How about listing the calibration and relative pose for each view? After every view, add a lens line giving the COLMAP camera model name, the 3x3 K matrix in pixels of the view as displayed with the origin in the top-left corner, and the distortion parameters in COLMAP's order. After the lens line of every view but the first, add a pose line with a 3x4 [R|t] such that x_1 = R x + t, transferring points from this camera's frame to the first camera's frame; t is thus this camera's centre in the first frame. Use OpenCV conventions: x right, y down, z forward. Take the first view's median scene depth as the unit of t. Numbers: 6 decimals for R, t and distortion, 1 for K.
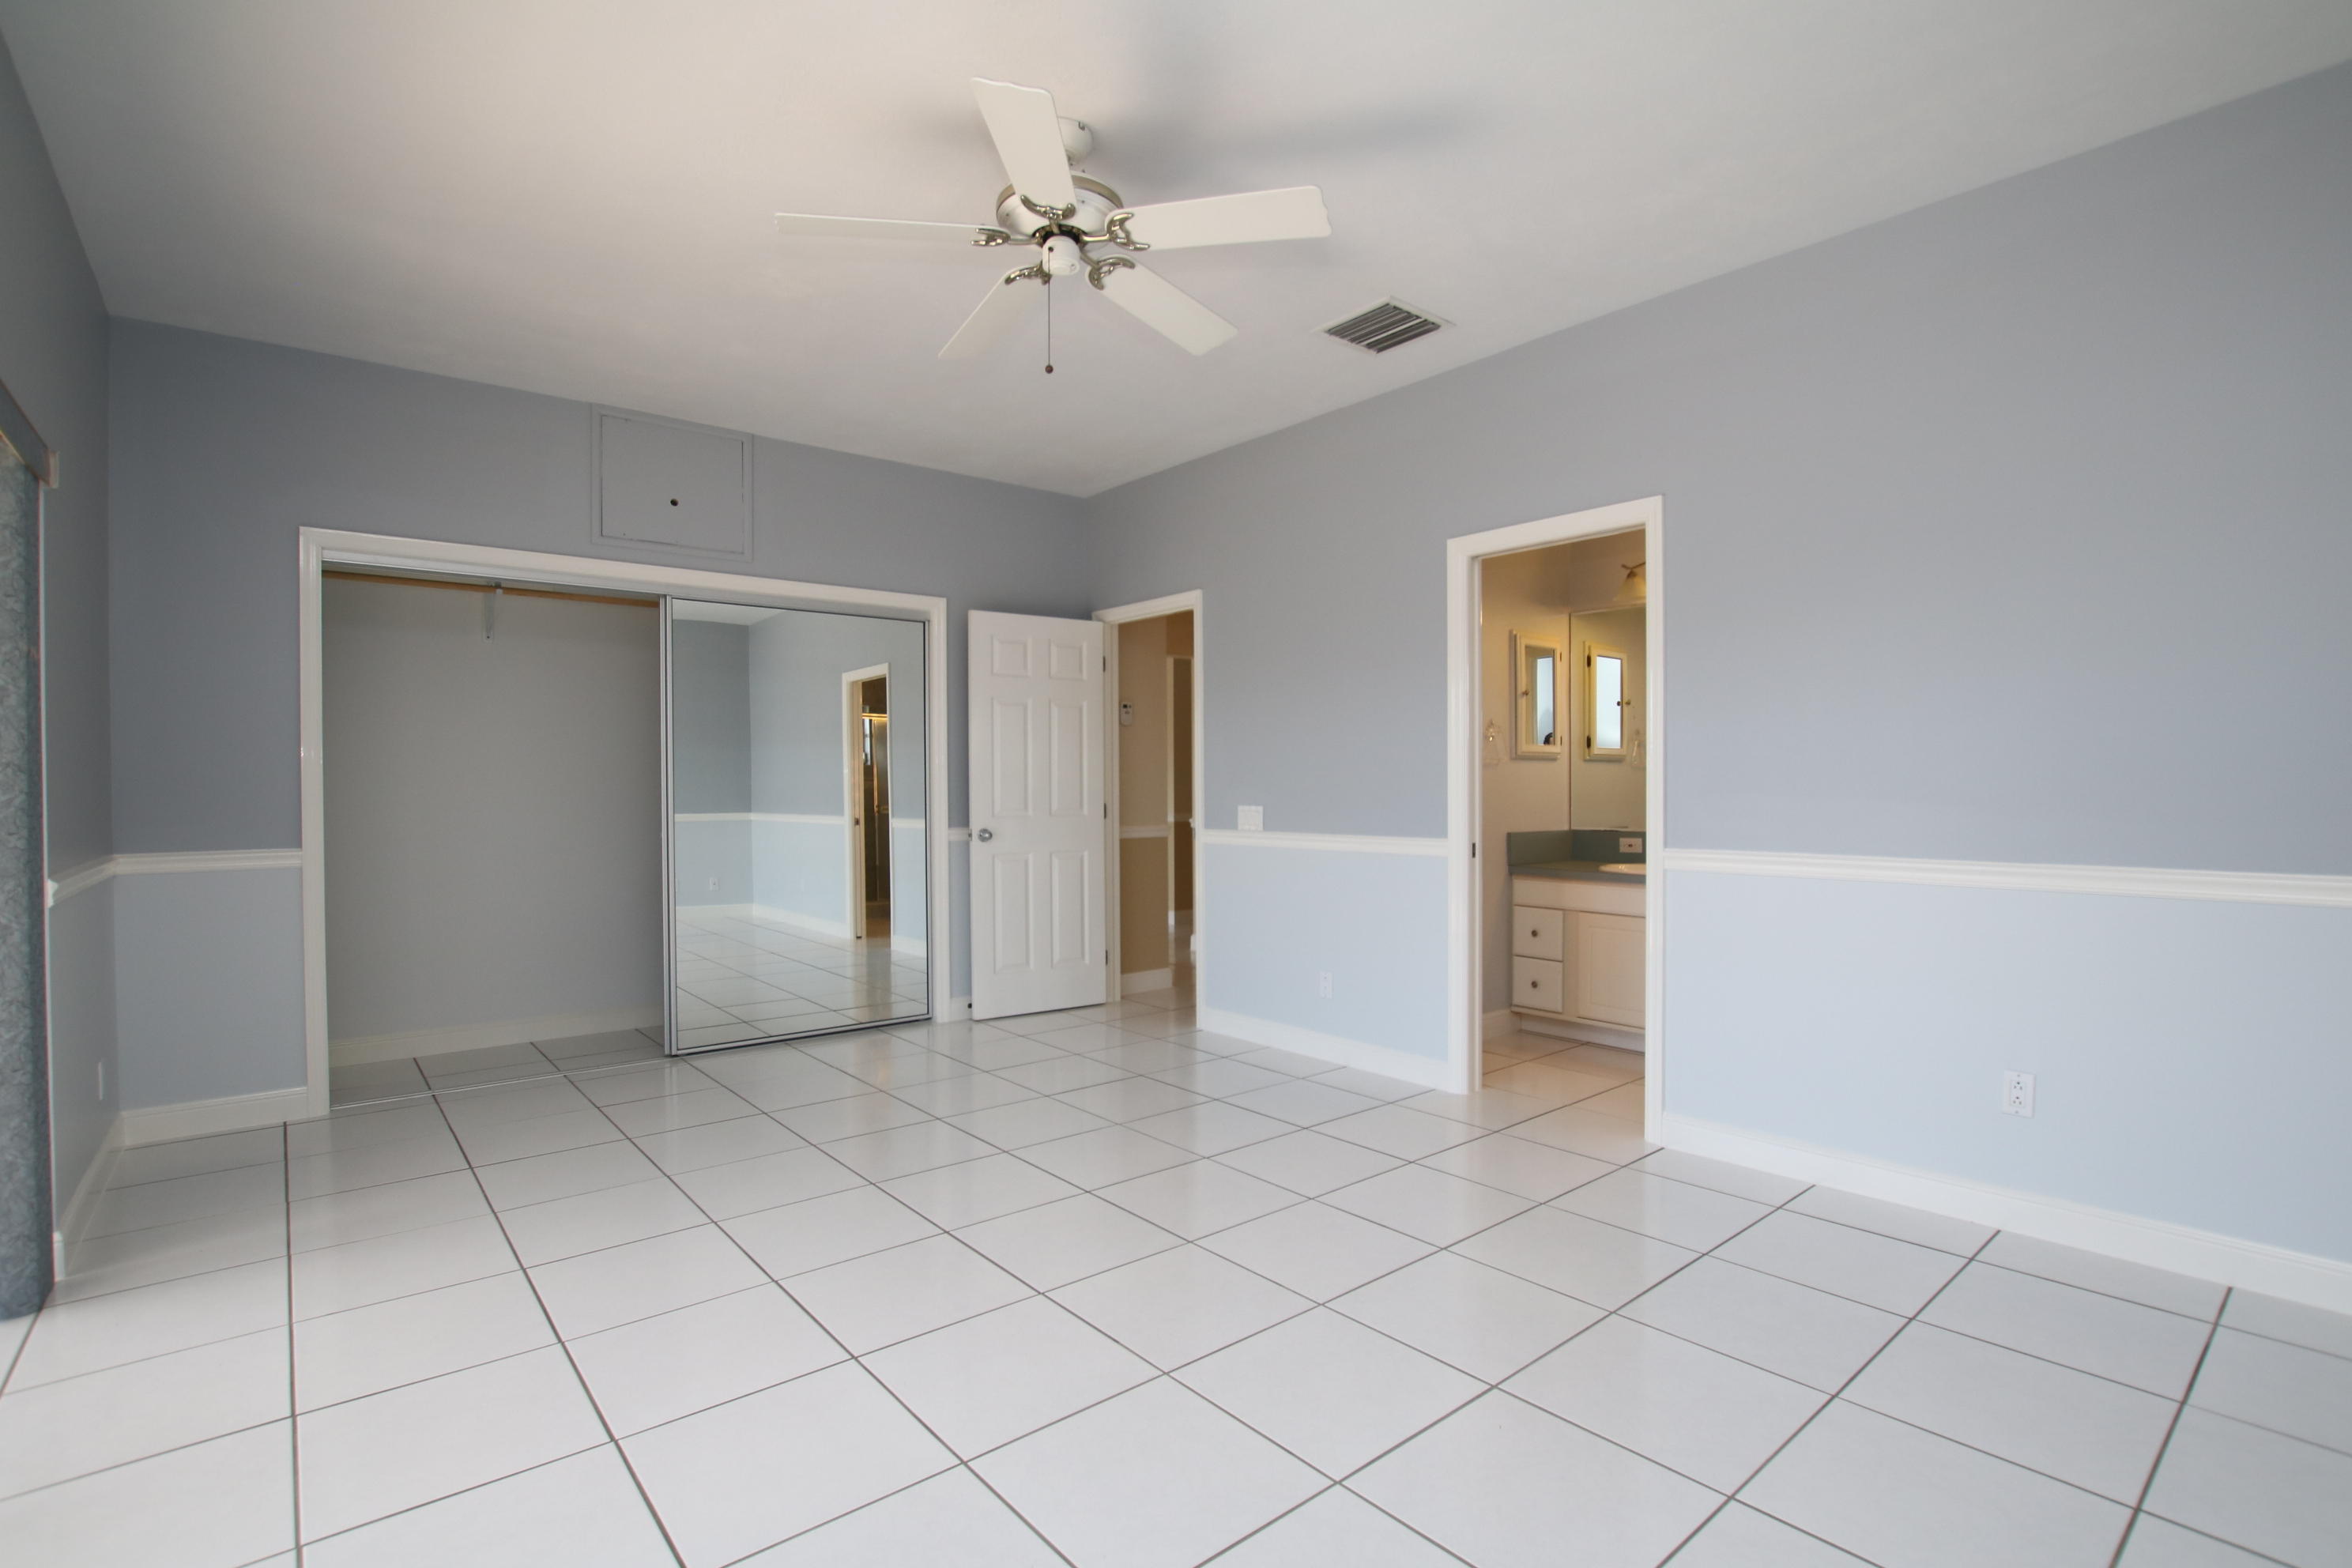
lens RADIAL K [[1093.9, 0, 1176.3], [0, 1093.9, 784.6], [0, 0, 1]] dist [-0.028776, 0.002404]
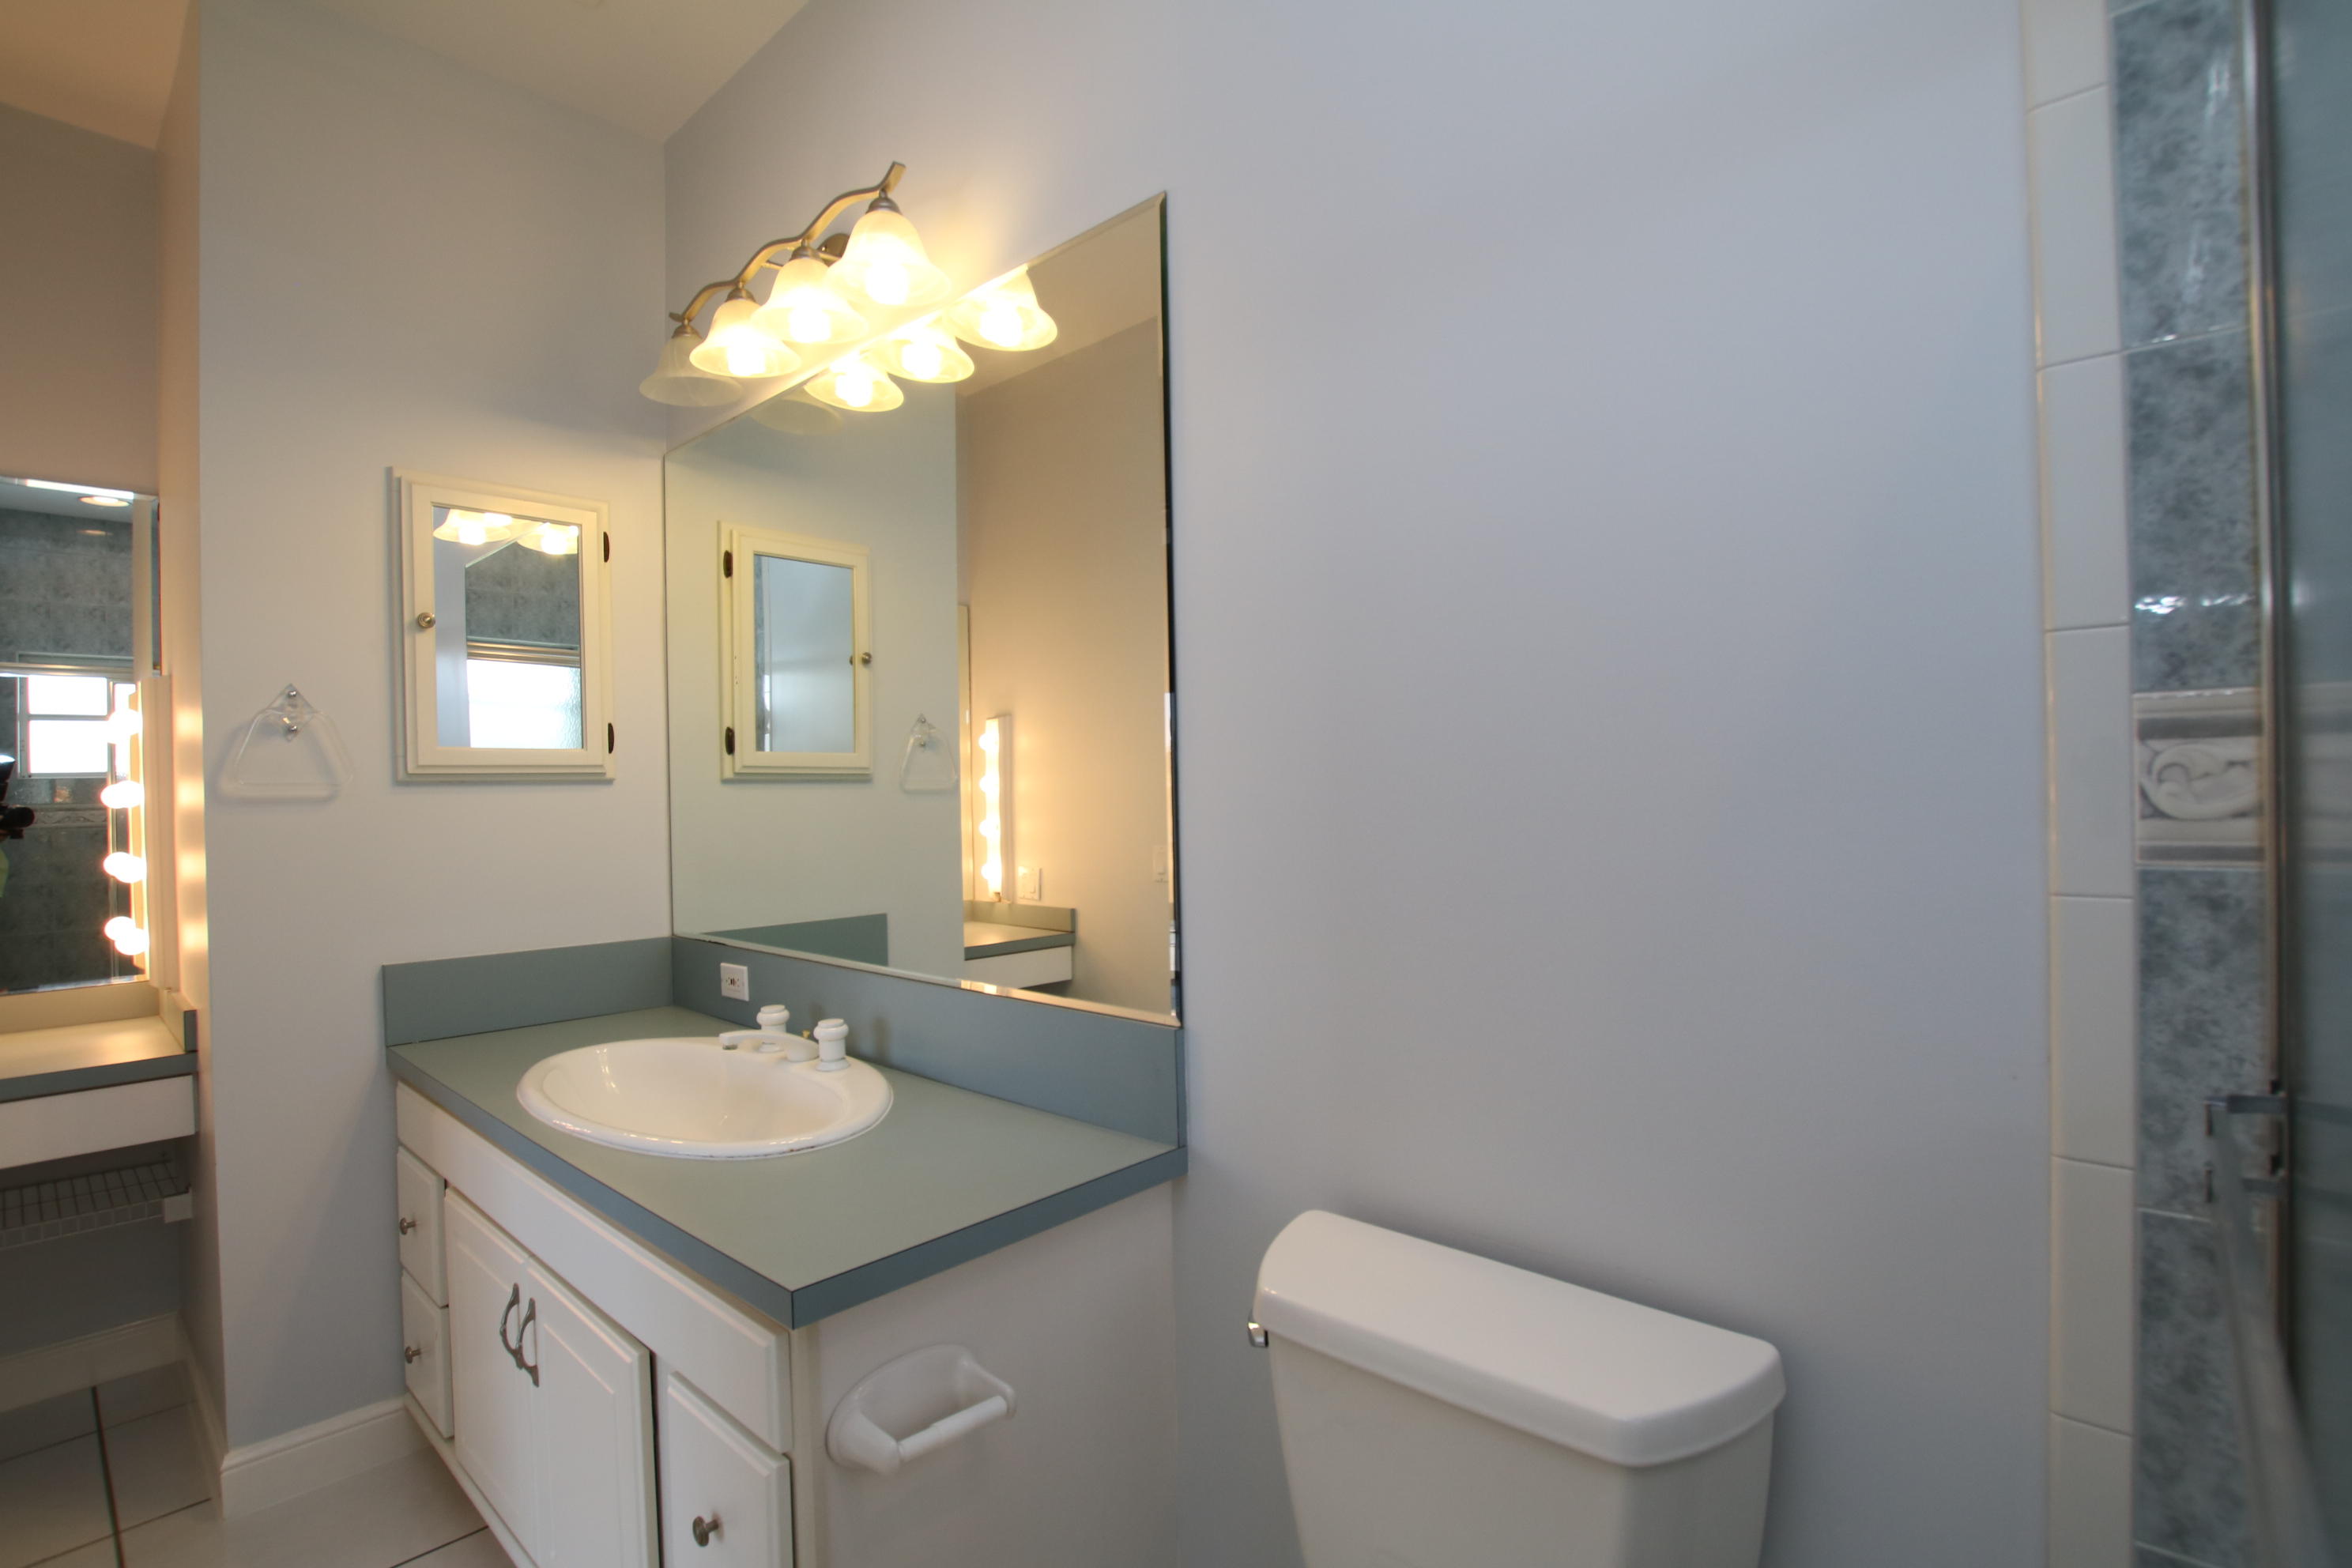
lens RADIAL K [[1093.9, 0, 1176.4], [0, 1093.9, 791.0], [0, 0, 1]] dist [-0.028776, 0.002404]
pose [[0.990804, -0.012302, 0.134748, 0.509434], [0.012782, 0.999915, -0.002701, -0.014726], [-0.134703, 0.004398, 0.990876, 0.527704]]
